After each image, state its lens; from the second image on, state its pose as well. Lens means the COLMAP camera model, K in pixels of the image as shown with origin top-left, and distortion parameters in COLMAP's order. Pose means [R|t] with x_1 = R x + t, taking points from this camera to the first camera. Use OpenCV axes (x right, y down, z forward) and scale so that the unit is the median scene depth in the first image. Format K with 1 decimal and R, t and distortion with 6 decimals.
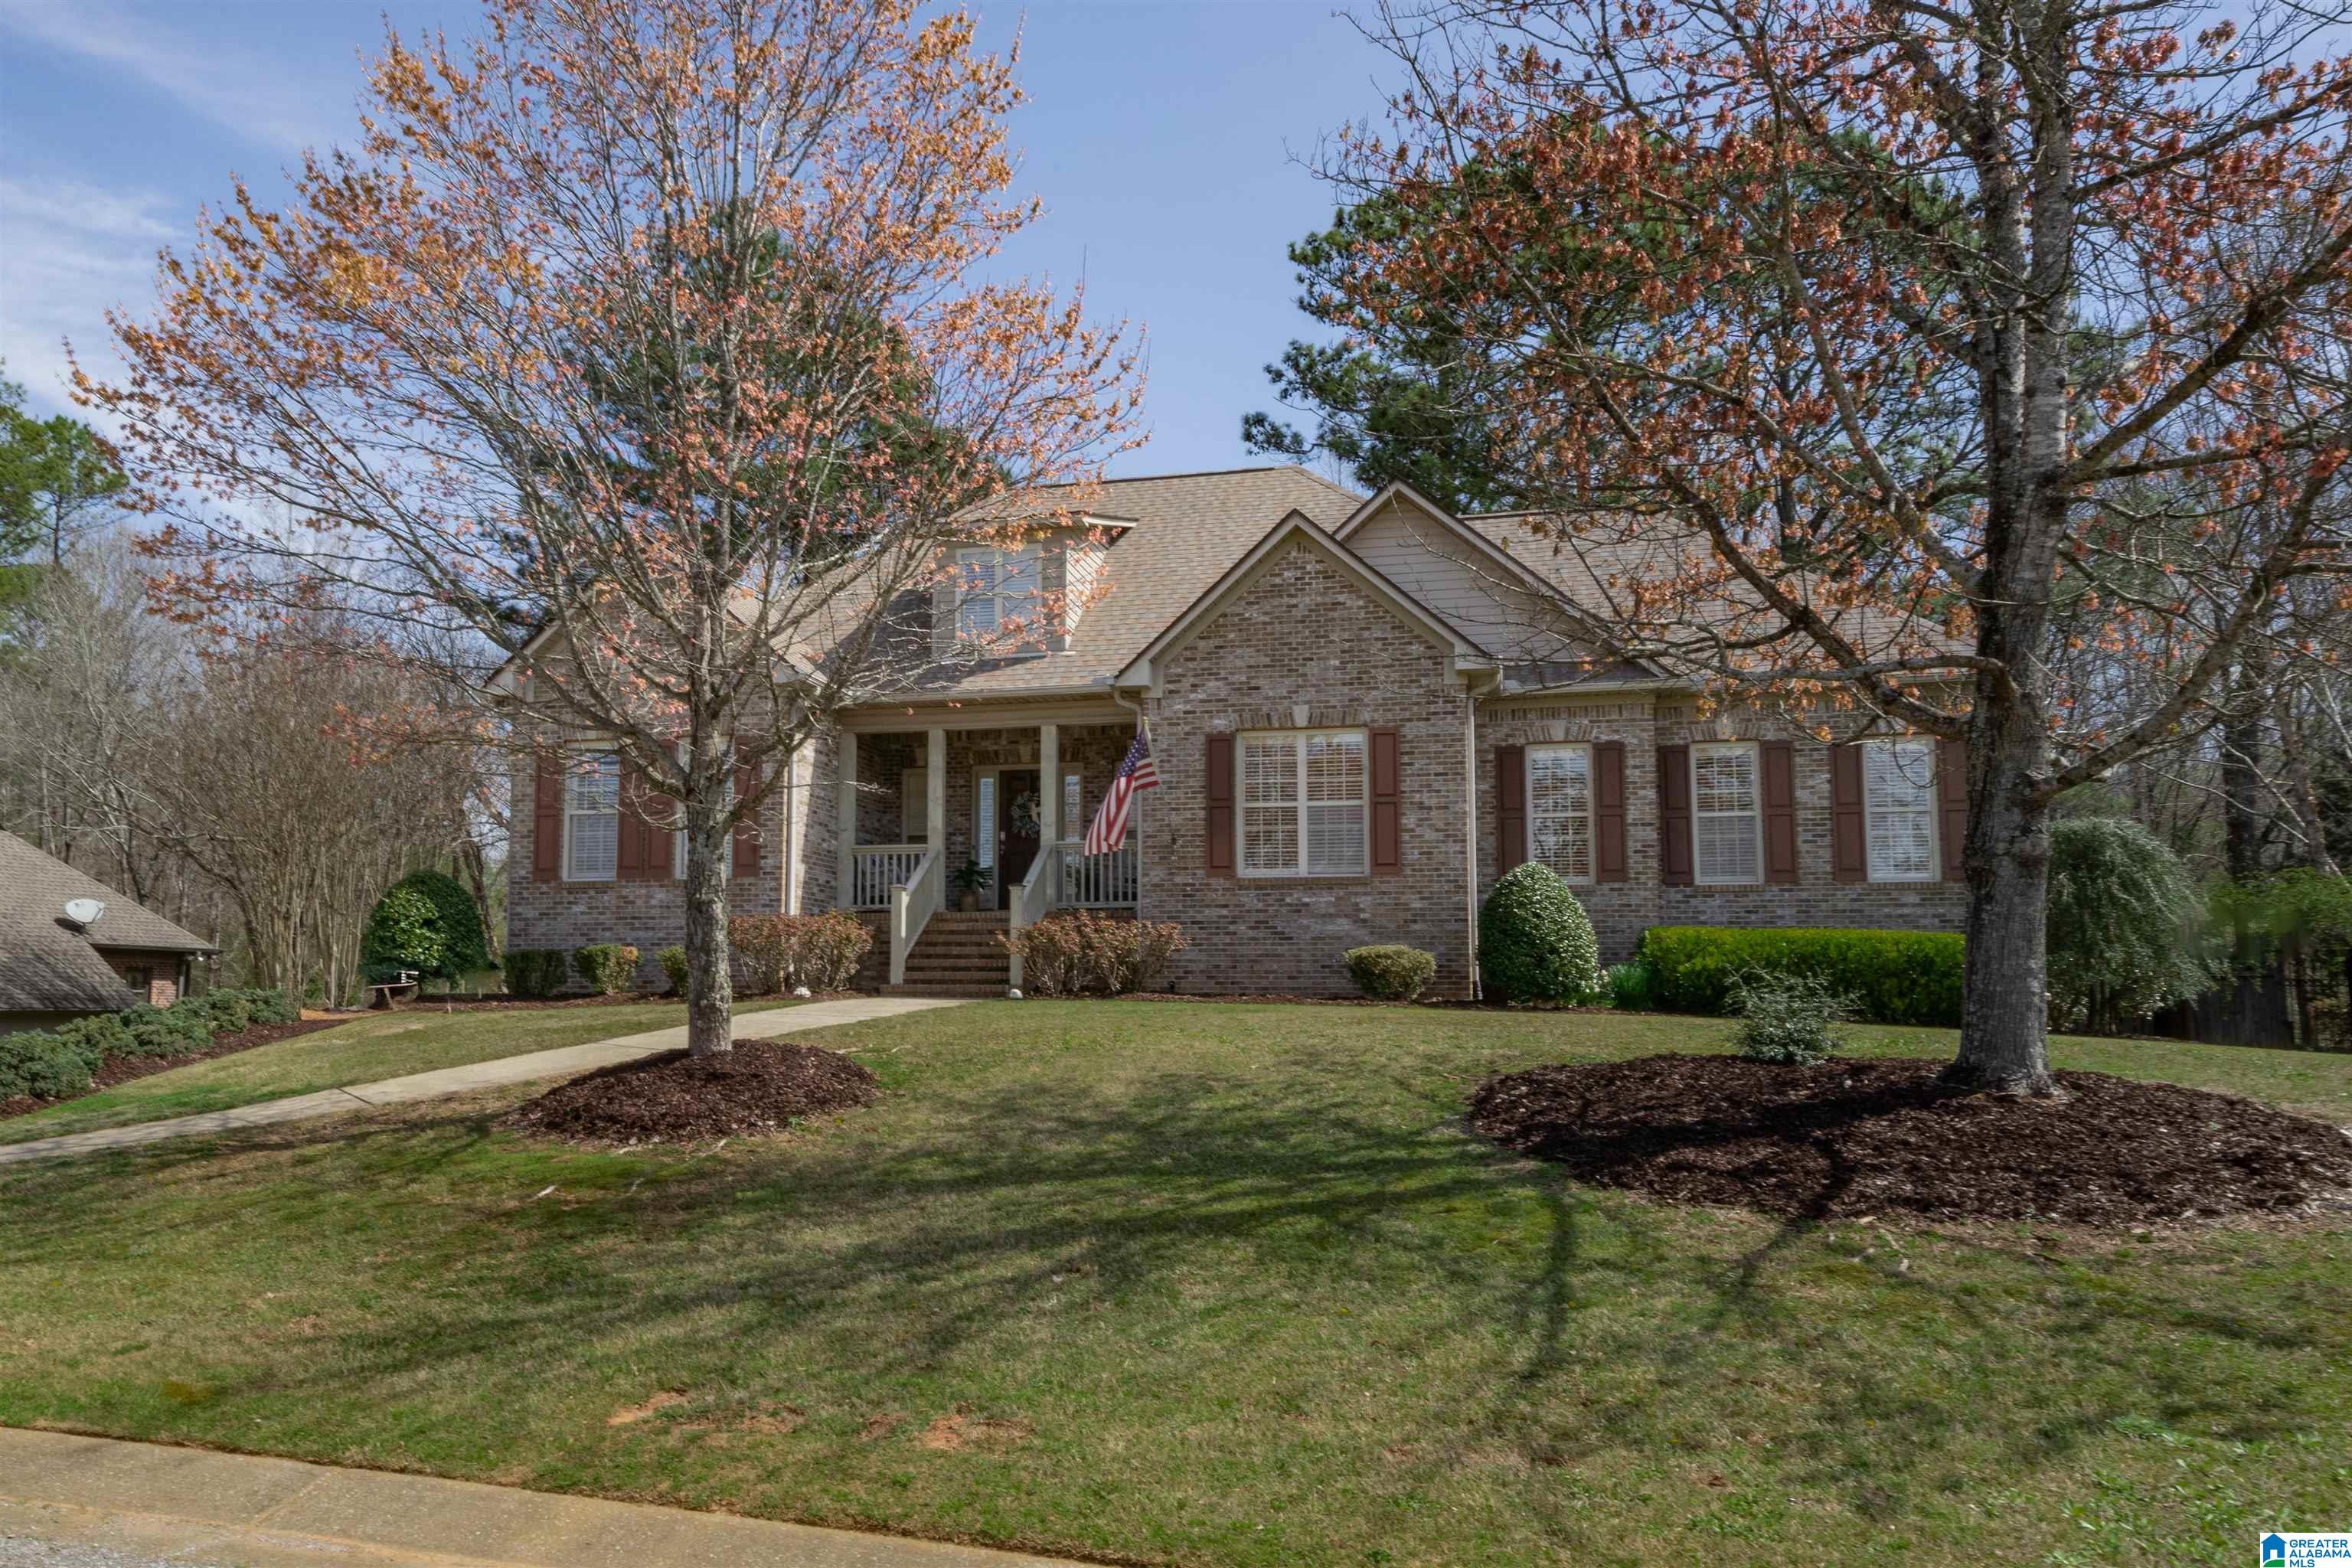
lens RADIAL K [[1716.6, 0, 1032.1], [0, 1716.6, 829.0], [0, 0, 1]] dist [0.003547, 0.001428]
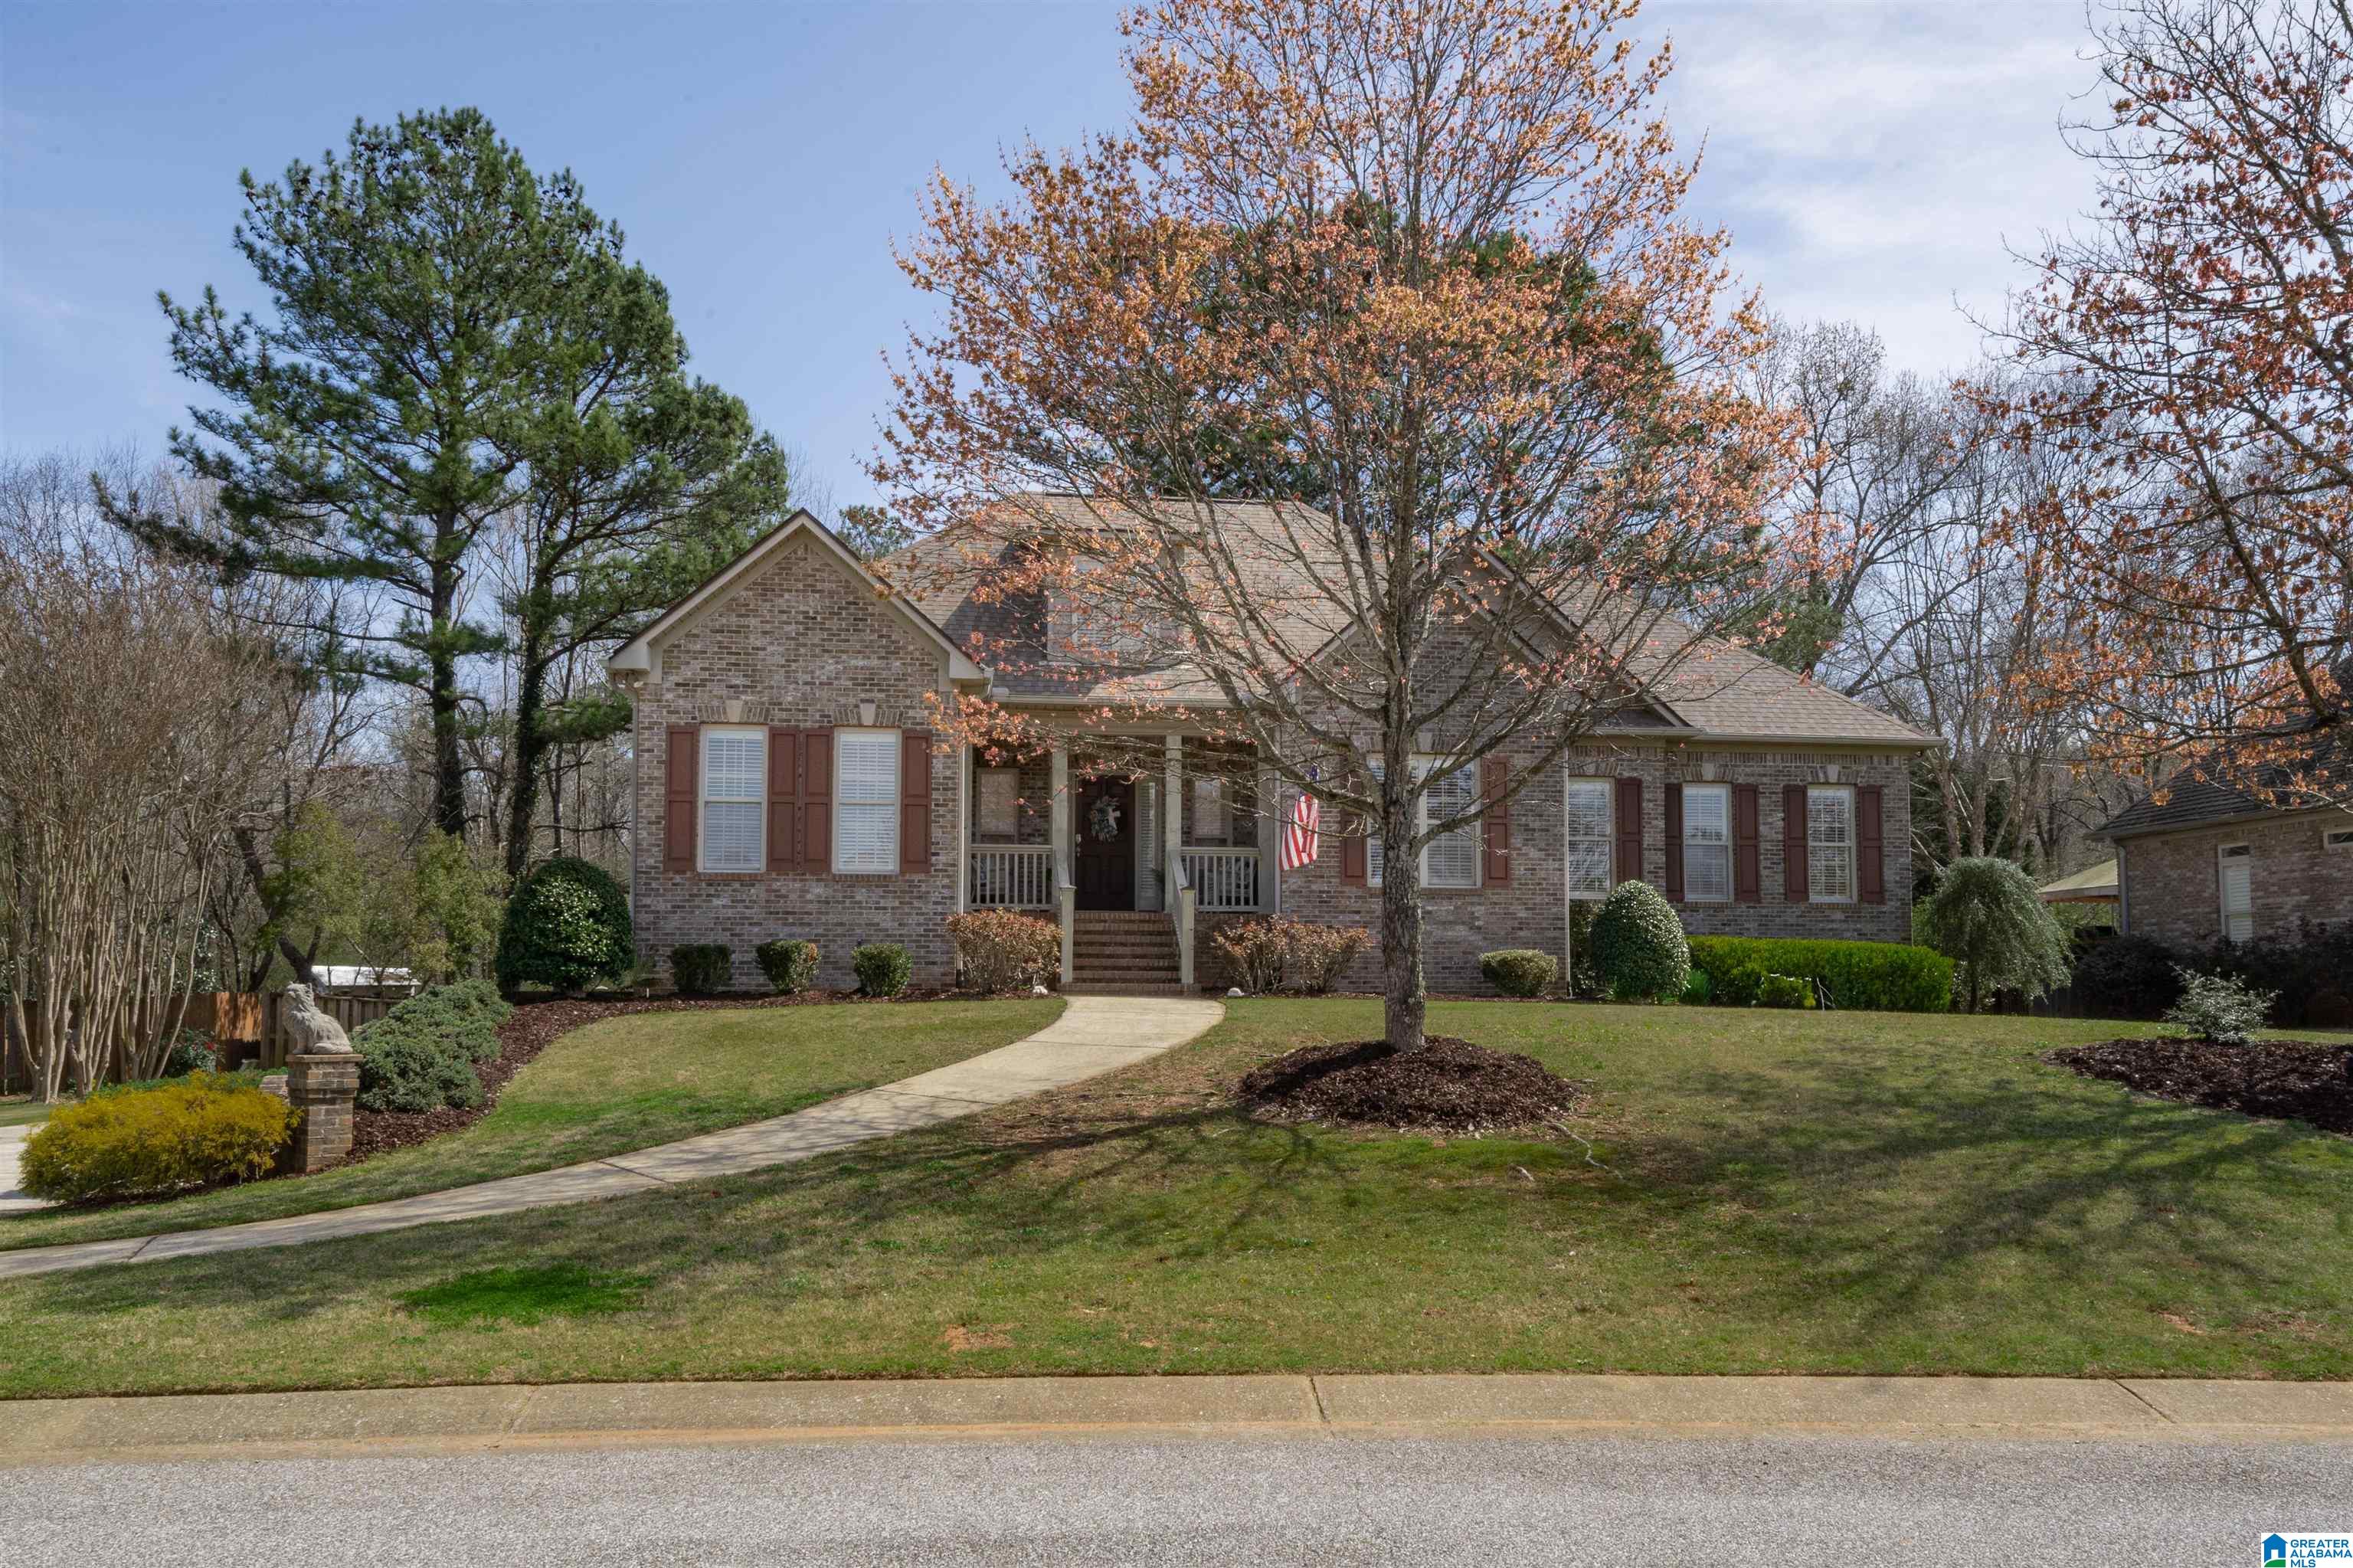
lens RADIAL K [[1715.6, 0, 1188.2], [0, 1715.6, 882.5], [0, 0, 1]] dist [0.031343, -0.003834]
pose [[0.916072, 0.025056, 0.400230, -0.414917], [-0.037299, 0.999043, 0.022828, 0.004953], [-0.399275, -0.035841, 0.916130, 0.041943]]
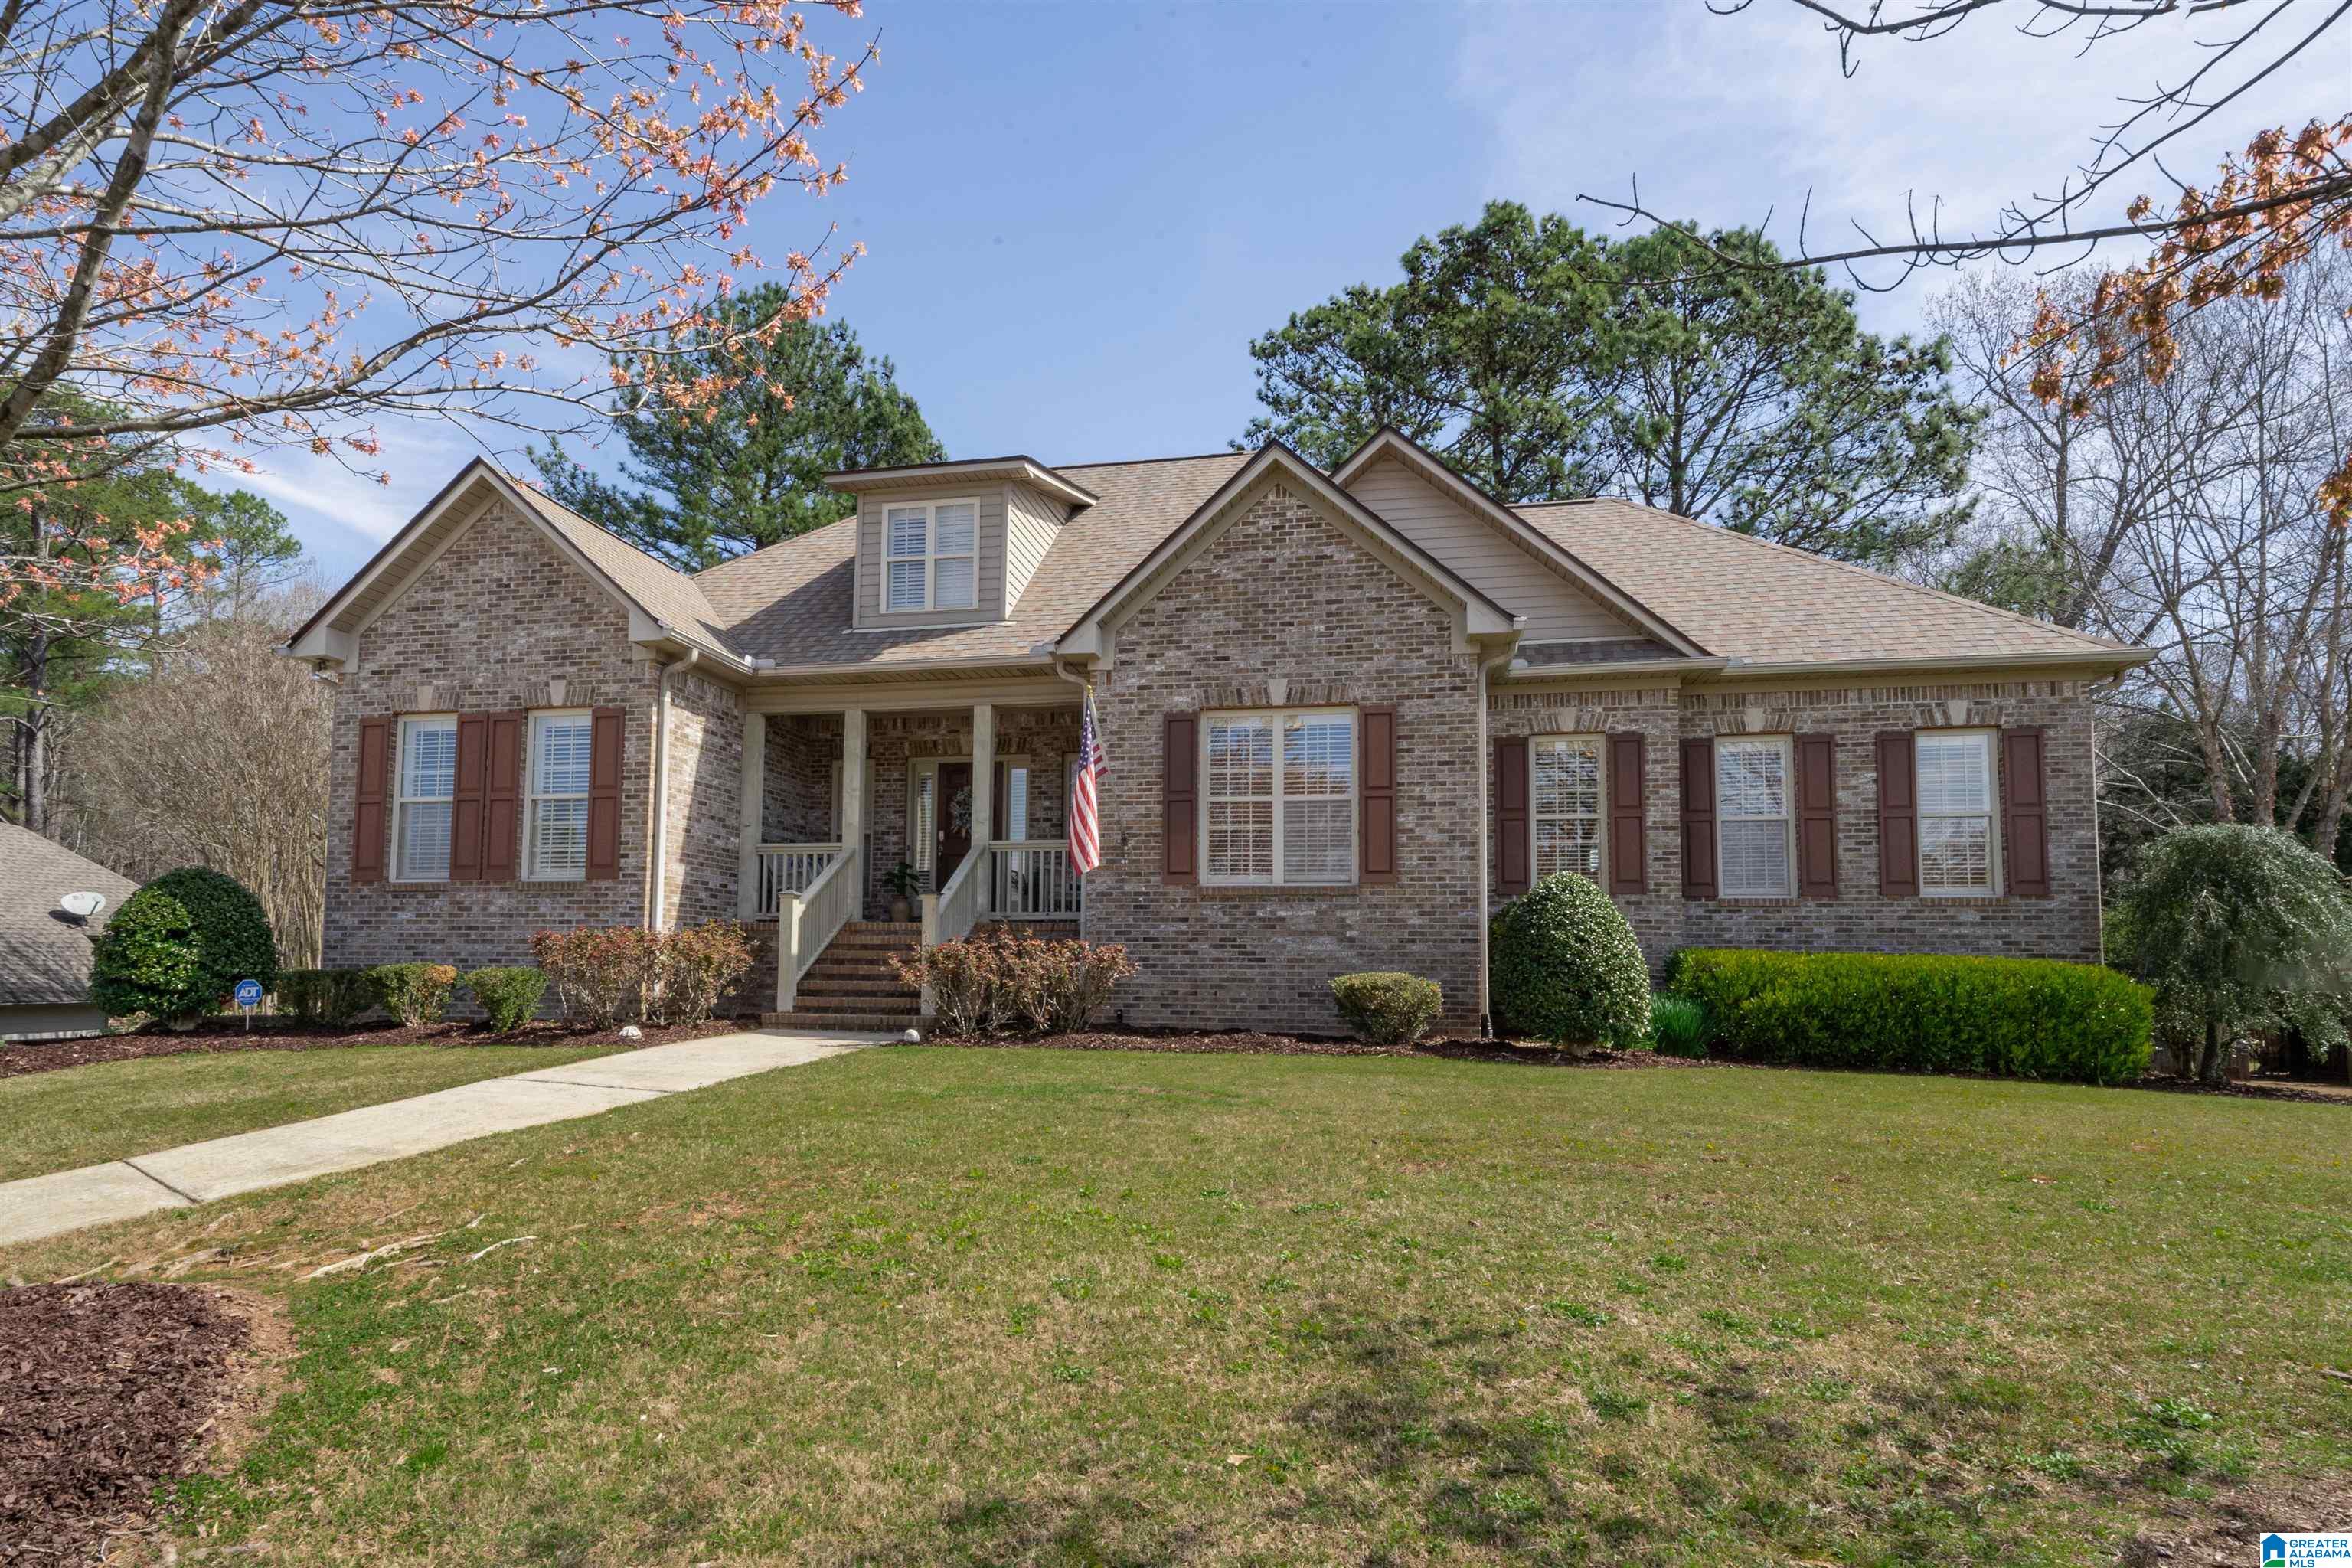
lens RADIAL K [[1204.5, 0, 1140.7], [0, 1204.5, 878.7], [0, 0, 1]] dist [0.013169, 0.000336]
pose [[0.997512, 0.008761, 0.069952, 0.049223], [-0.010890, 0.999487, 0.030105, 0.007446], [-0.069652, -0.030792, 0.997096, 0.410963]]
